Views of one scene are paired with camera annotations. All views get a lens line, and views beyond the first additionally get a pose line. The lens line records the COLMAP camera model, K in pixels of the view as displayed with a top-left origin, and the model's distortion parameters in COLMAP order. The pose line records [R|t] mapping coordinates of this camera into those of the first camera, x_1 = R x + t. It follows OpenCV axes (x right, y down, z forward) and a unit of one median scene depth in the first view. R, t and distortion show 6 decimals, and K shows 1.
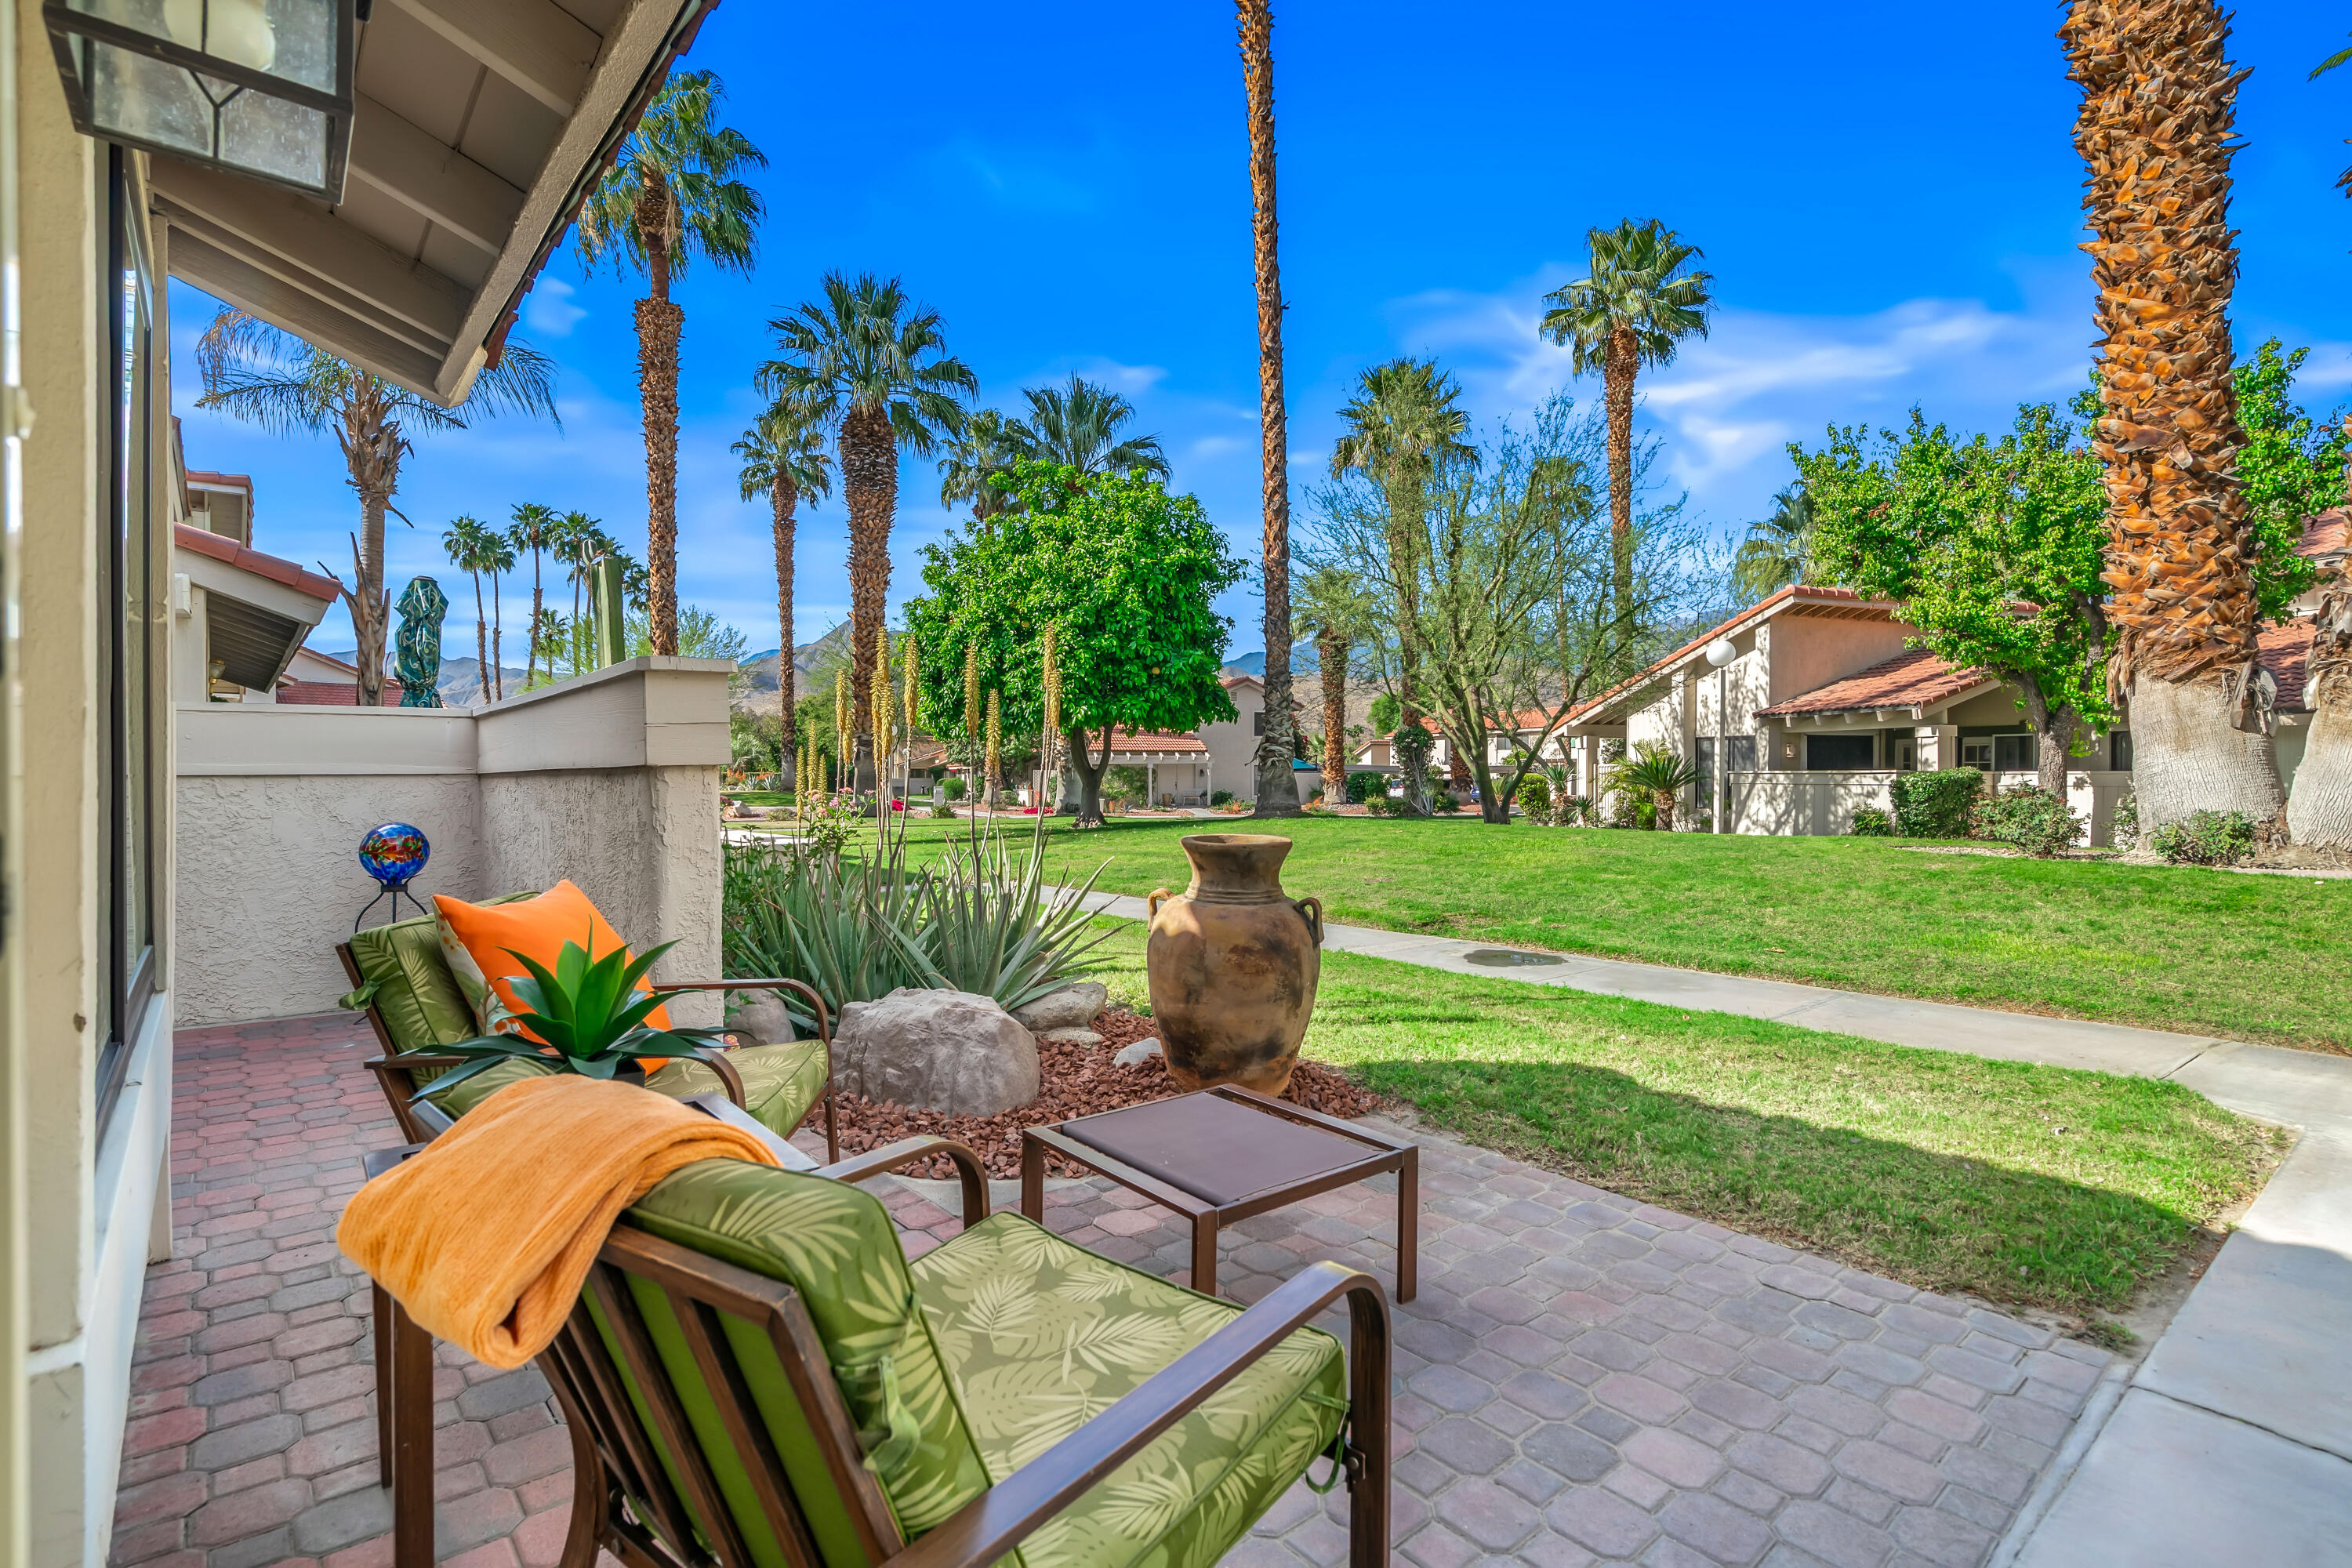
lens RADIAL K [[1109.9, 0, 1176.0], [0, 1109.9, 784.0], [0, 0, 1]] dist [-0.003062, 0.000161]
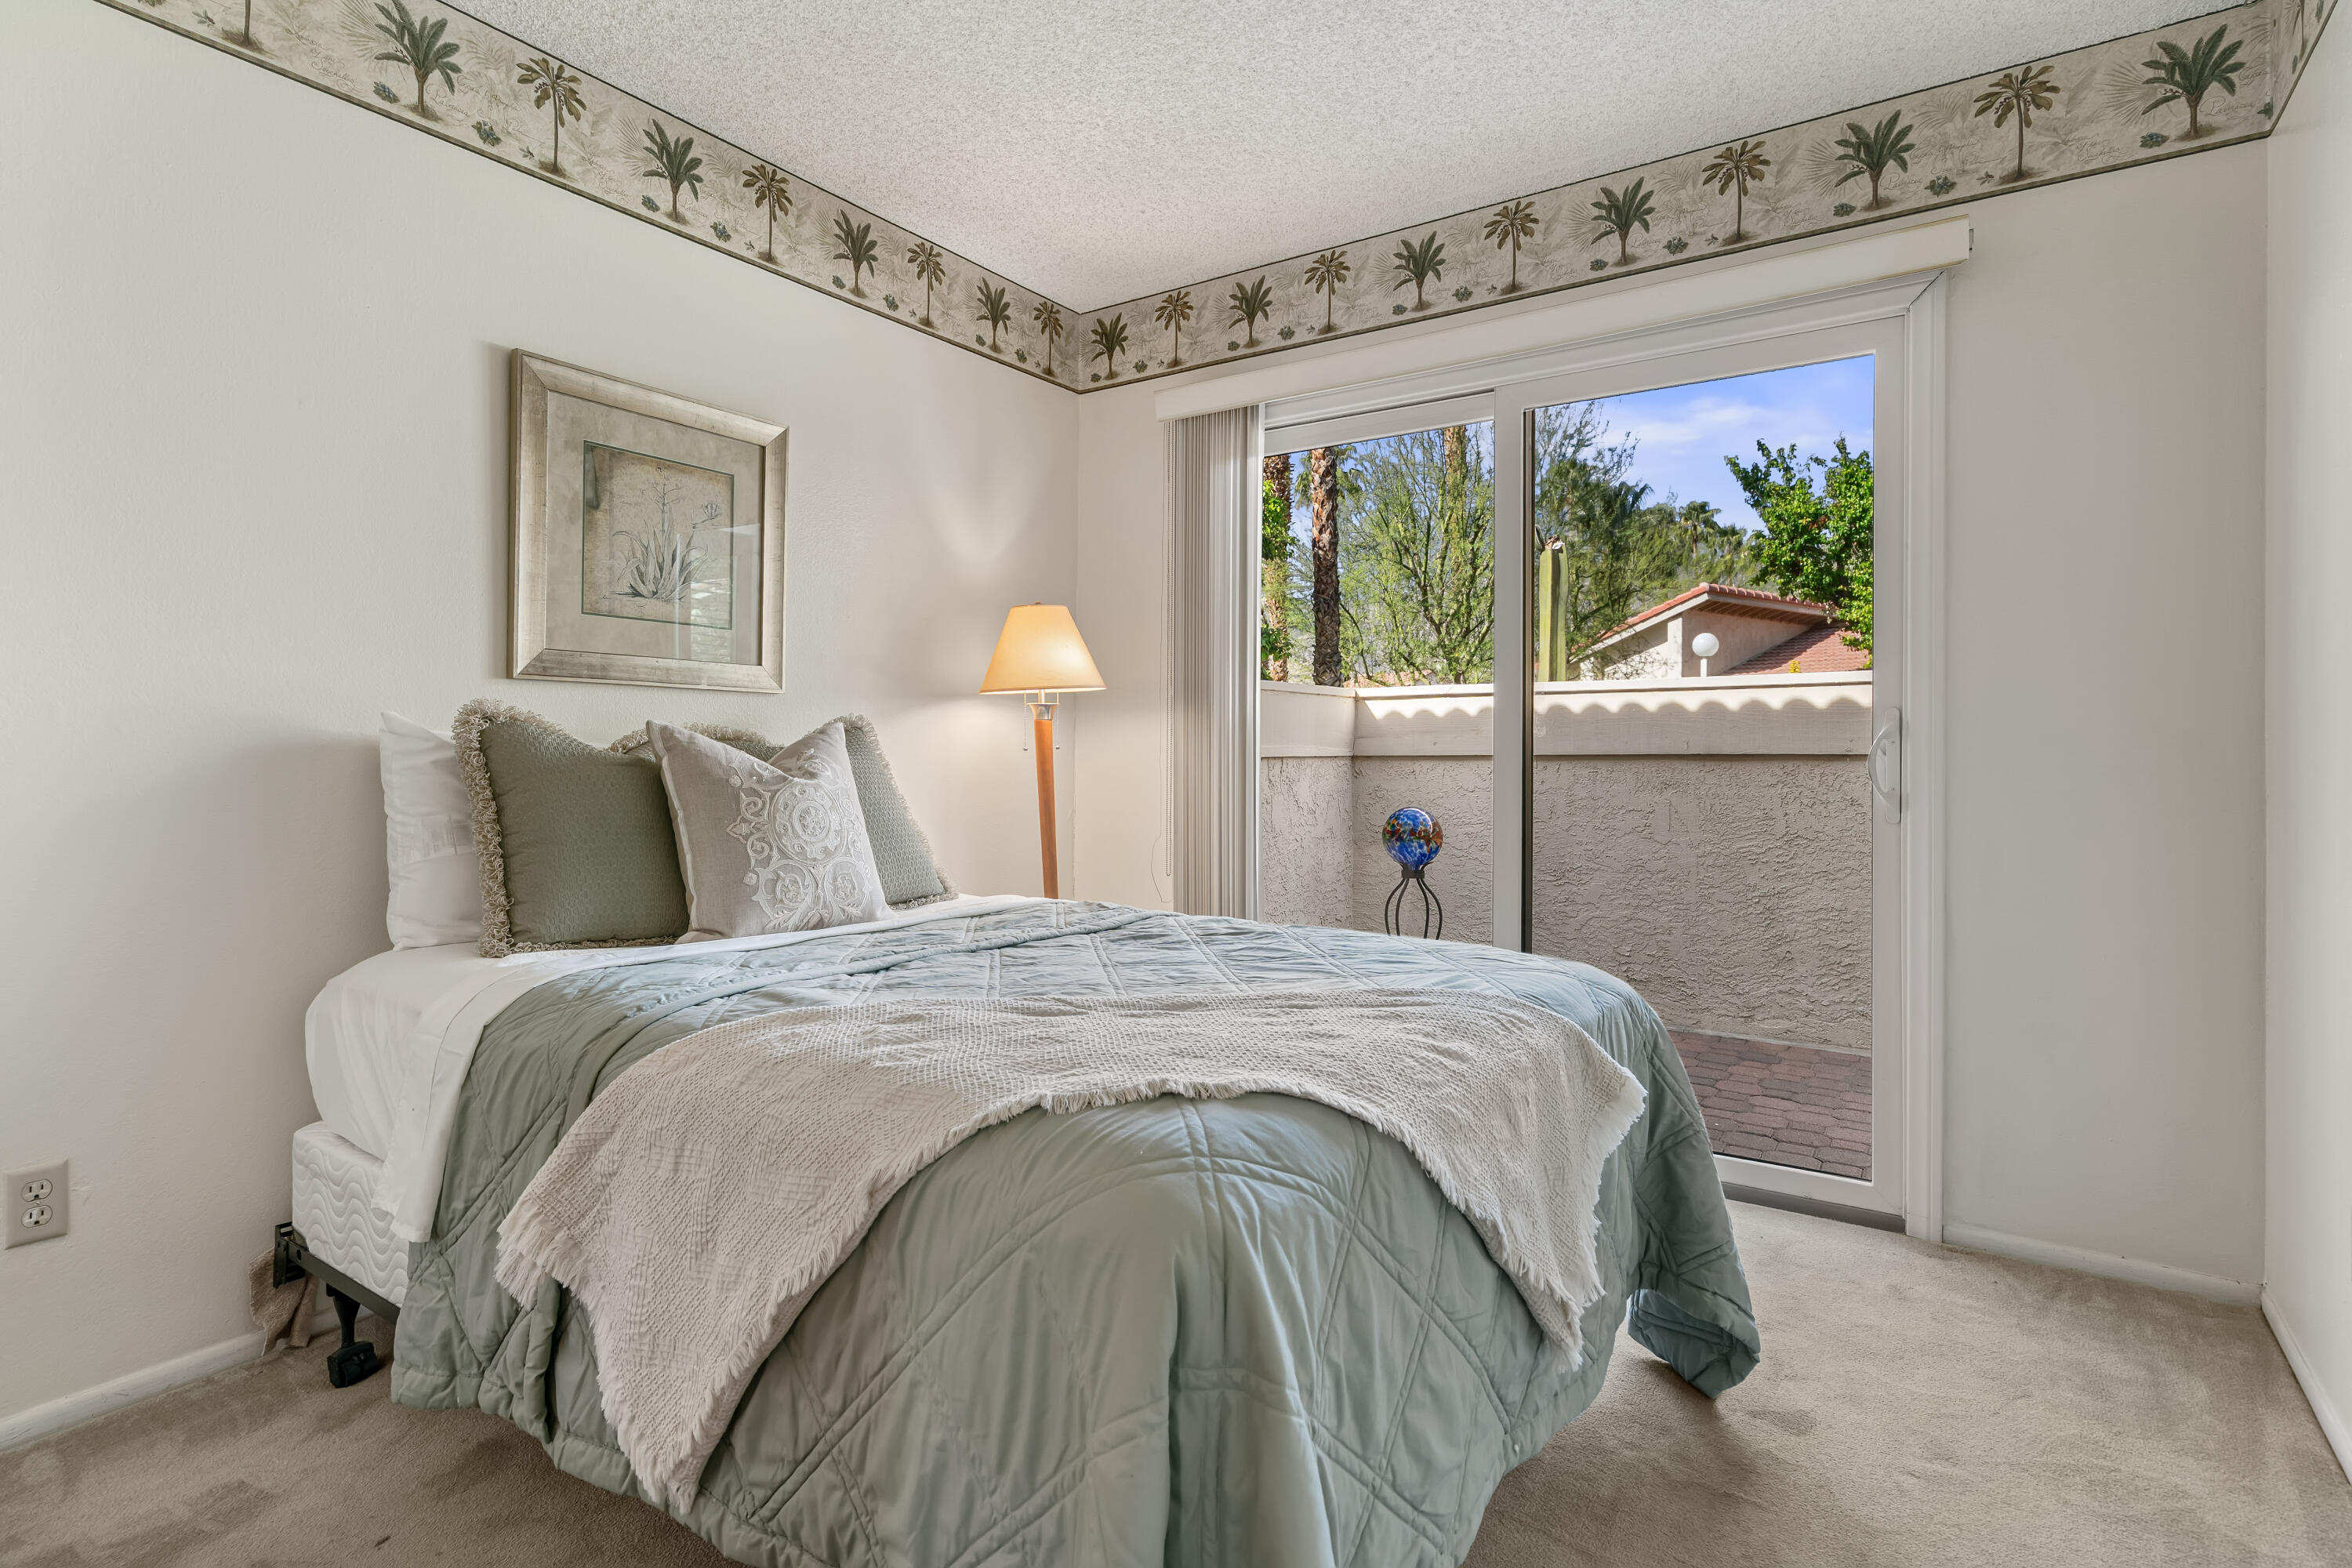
lens RADIAL K [[1169.7, 0, 1178.7], [0, 1169.7, 752.6], [0, 0, 1]] dist [0.003359, 0.001046]
pose [[0.965522, 0.004500, 0.260283, -0.357075], [-0.002573, 0.999967, -0.007741, -0.001491], [-0.260309, 0.006805, 0.965501, 0.019197]]
